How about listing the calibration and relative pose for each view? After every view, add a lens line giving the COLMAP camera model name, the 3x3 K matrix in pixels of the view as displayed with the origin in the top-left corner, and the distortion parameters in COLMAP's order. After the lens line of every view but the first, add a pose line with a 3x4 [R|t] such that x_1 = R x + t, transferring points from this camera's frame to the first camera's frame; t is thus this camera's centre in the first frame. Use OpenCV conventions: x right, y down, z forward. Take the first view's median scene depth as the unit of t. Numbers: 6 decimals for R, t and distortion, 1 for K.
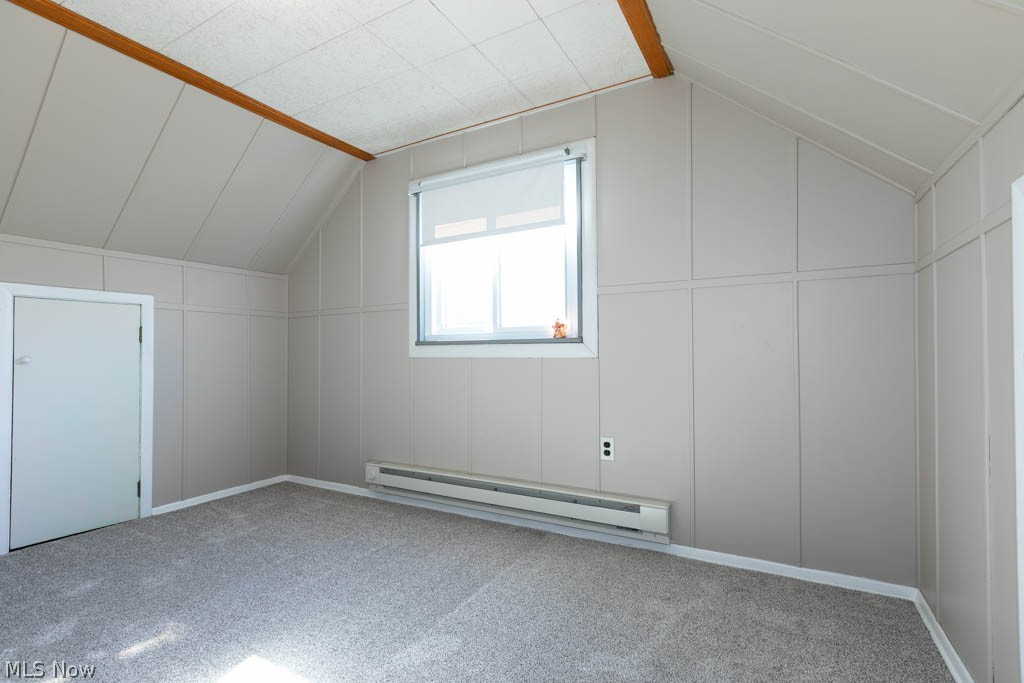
lens RADIAL K [[452.8, 0, 512.6], [0, 452.8, 345.9], [0, 0, 1]] dist [-0.001662, -0.000316]
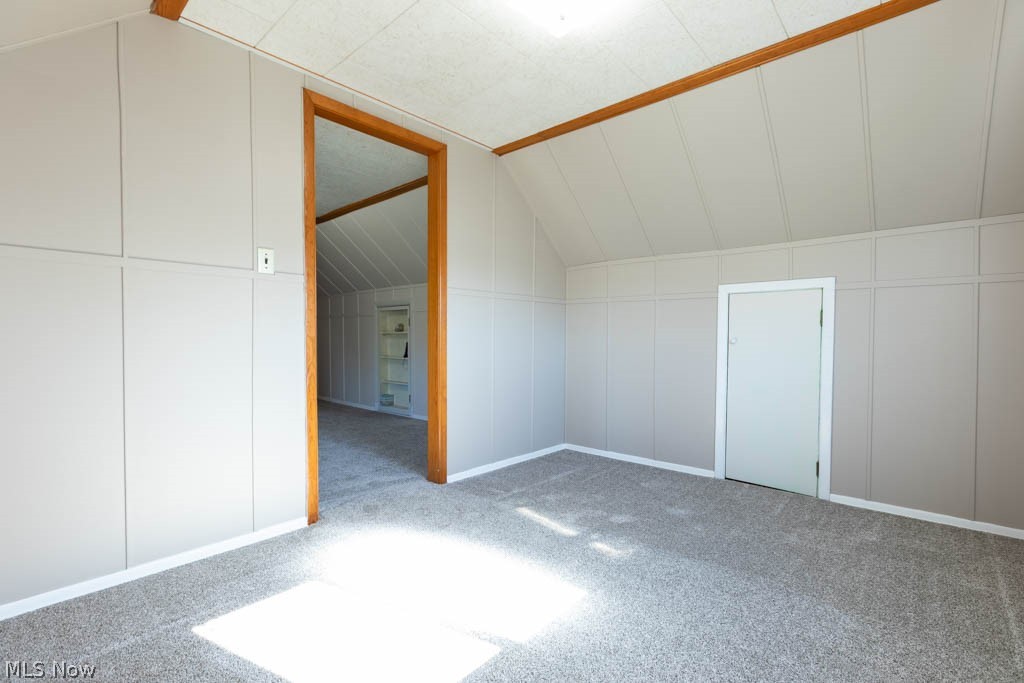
lens RADIAL K [[452.8, 0, 512.6], [0, 452.8, 345.9], [0, 0, 1]] dist [-0.001662, -0.000316]
pose [[-0.188241, 0.028066, -0.981722, 0.312374], [0.010069, 0.999594, 0.026646, 0.003067], [0.982071, -0.004869, -0.188447, 0.532165]]
